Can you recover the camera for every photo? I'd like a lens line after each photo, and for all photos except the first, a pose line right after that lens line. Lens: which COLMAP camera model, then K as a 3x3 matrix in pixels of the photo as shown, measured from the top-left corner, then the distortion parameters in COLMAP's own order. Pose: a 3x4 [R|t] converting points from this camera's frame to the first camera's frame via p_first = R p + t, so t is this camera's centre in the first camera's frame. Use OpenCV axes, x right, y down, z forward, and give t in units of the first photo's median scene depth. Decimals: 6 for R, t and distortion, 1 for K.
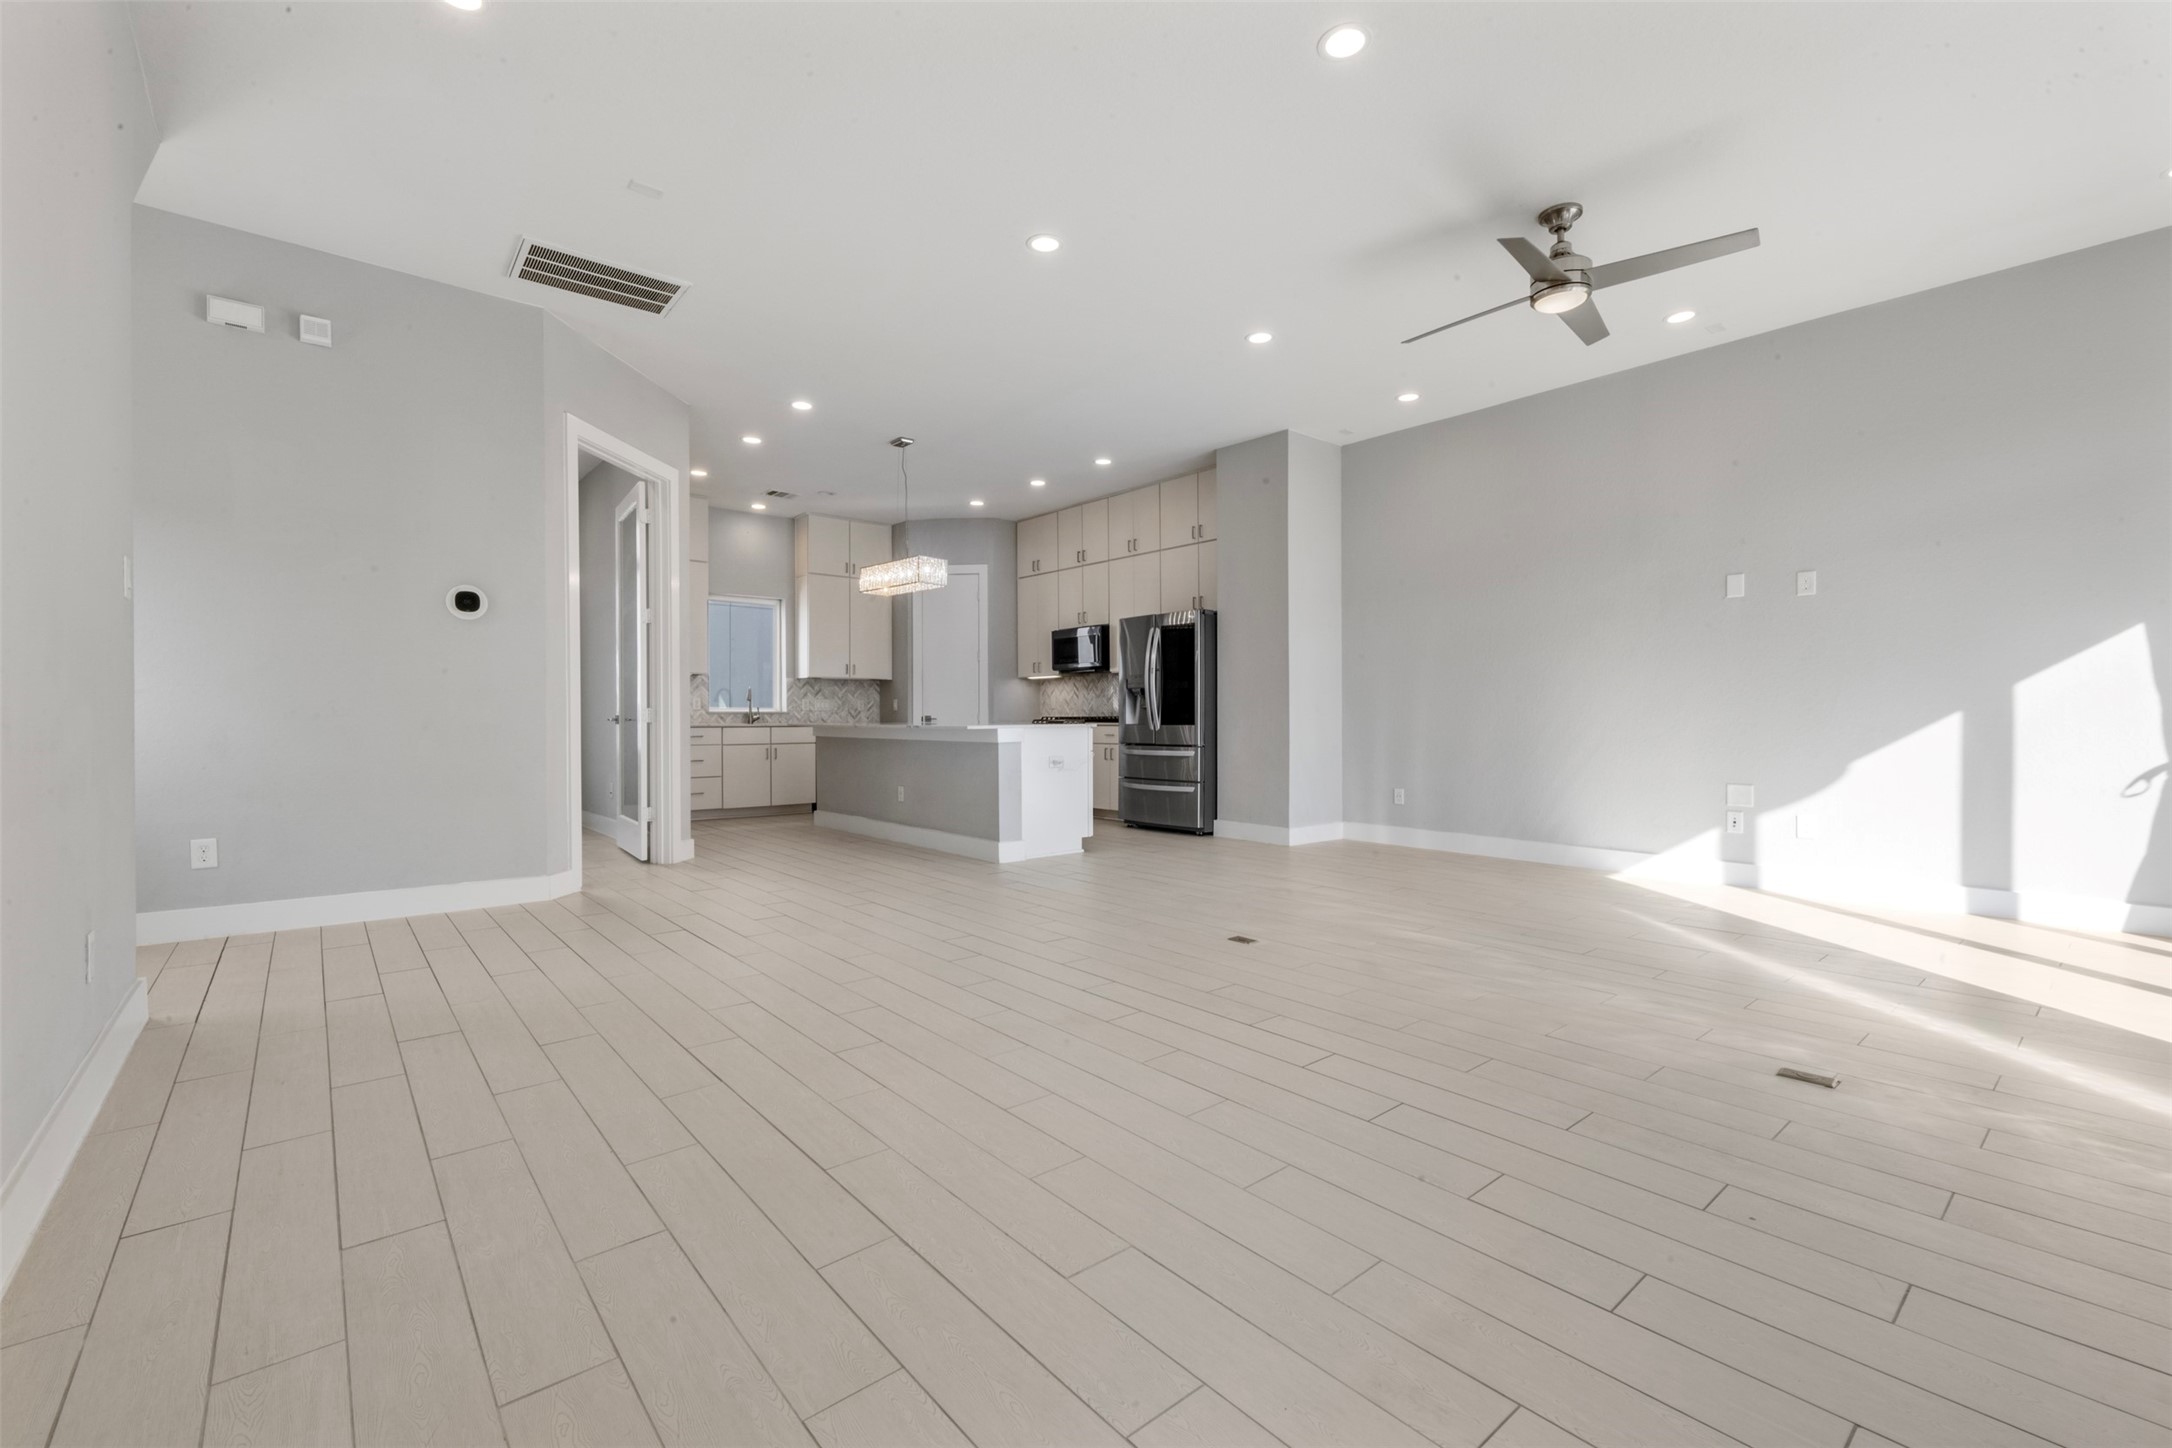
lens RADIAL K [[914.5, 0, 1091.1], [0, 914.5, 719.5], [0, 0, 1]] dist [0.008231, -0.003136]
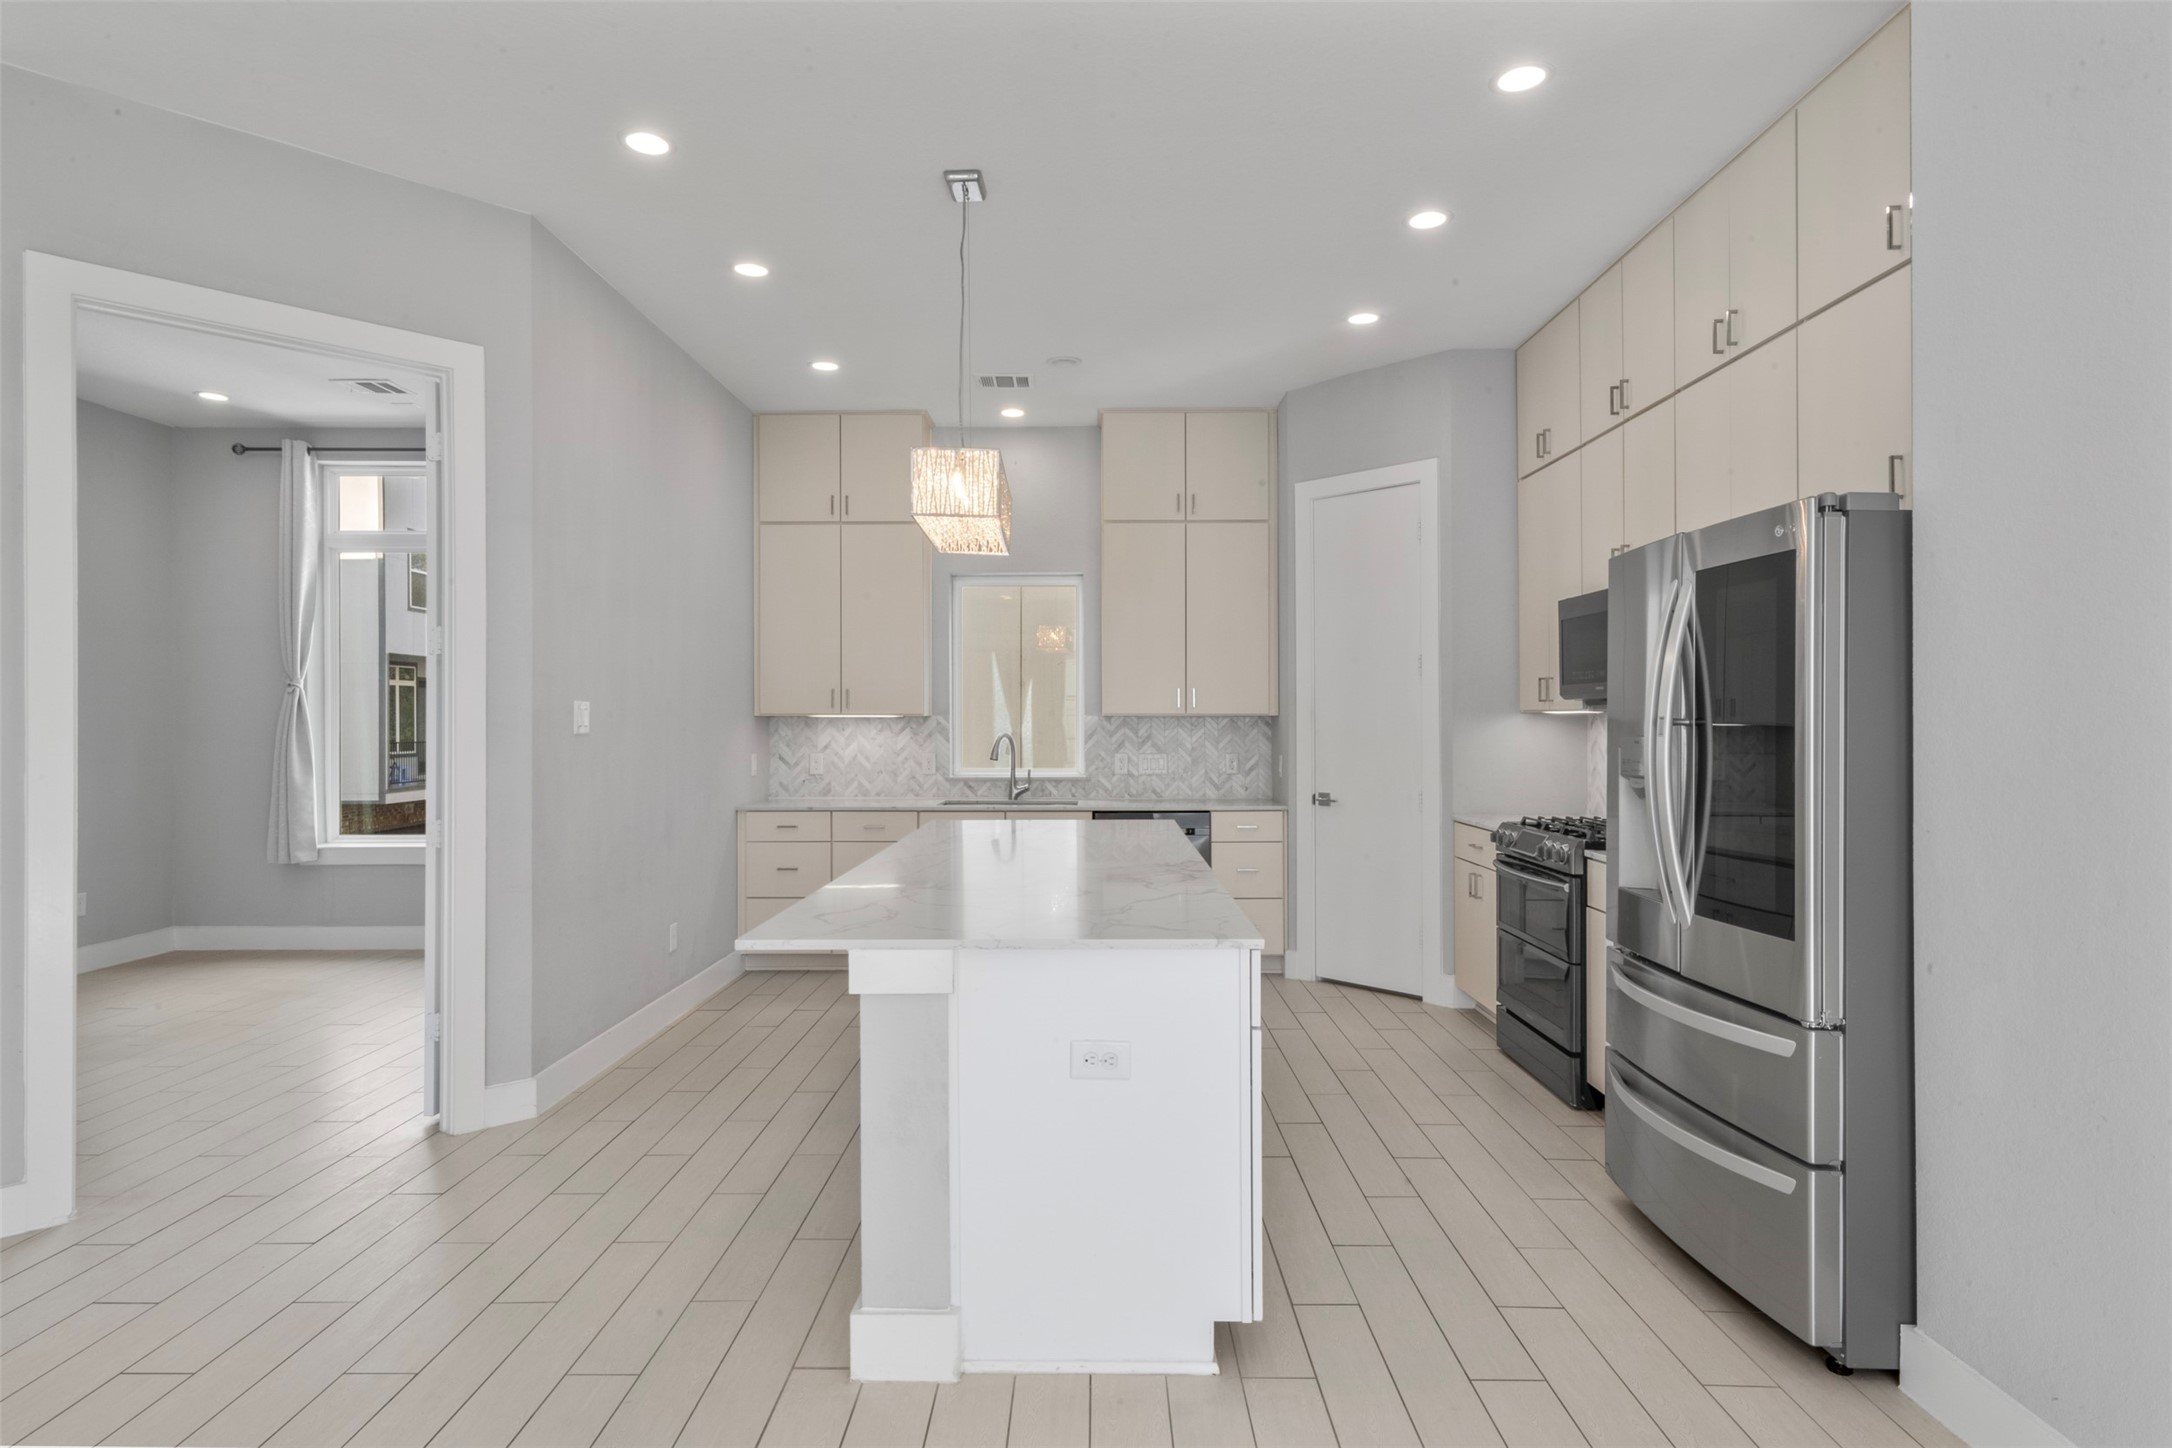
lens RADIAL K [[1180.4, 0, 1068.9], [0, 1180.4, 723.0], [0, 0, 1]] dist [0.017101, 0.002199]
pose [[0.742565, 0.002927, -0.669768, 0.209834], [-0.001900, 0.999996, 0.002263, -0.063452], [0.669772, -0.000407, 0.742567, 0.683981]]
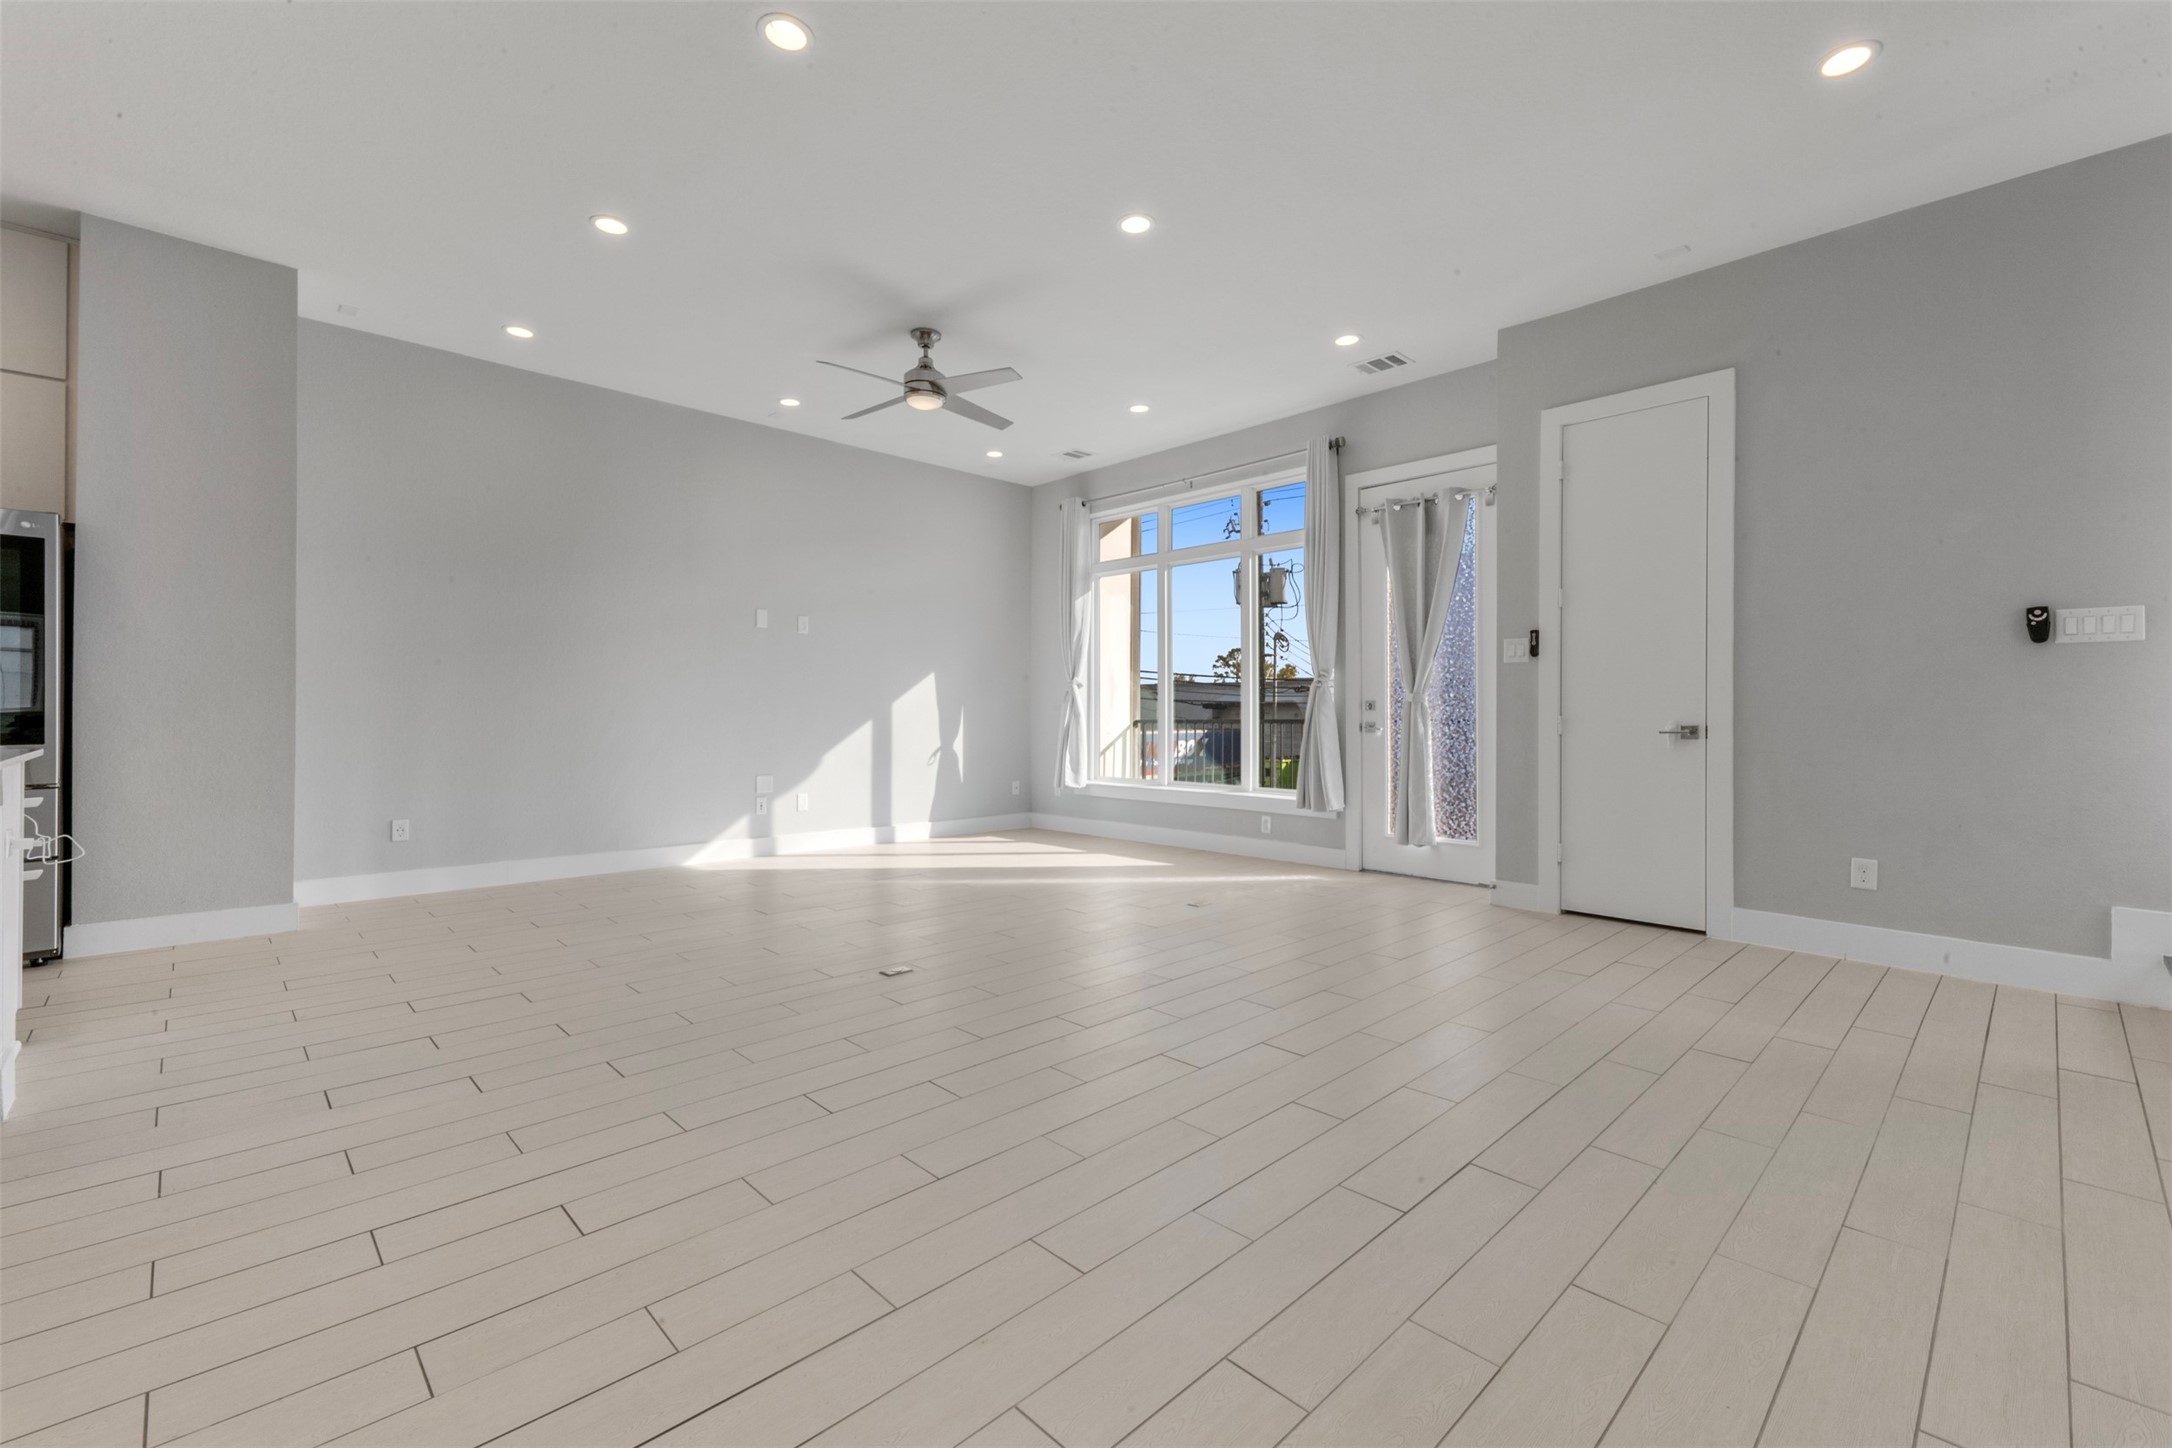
lens RADIAL K [[914.5, 0, 1097.8], [0, 914.5, 711.2], [0, 0, 1]] dist [0.008231, -0.003136]
pose [[-0.063078, 0.004861, 0.997997, -0.480233], [0.000957, 0.999988, -0.004810, -0.009710], [-0.998008, 0.000651, -0.063082, 0.510641]]
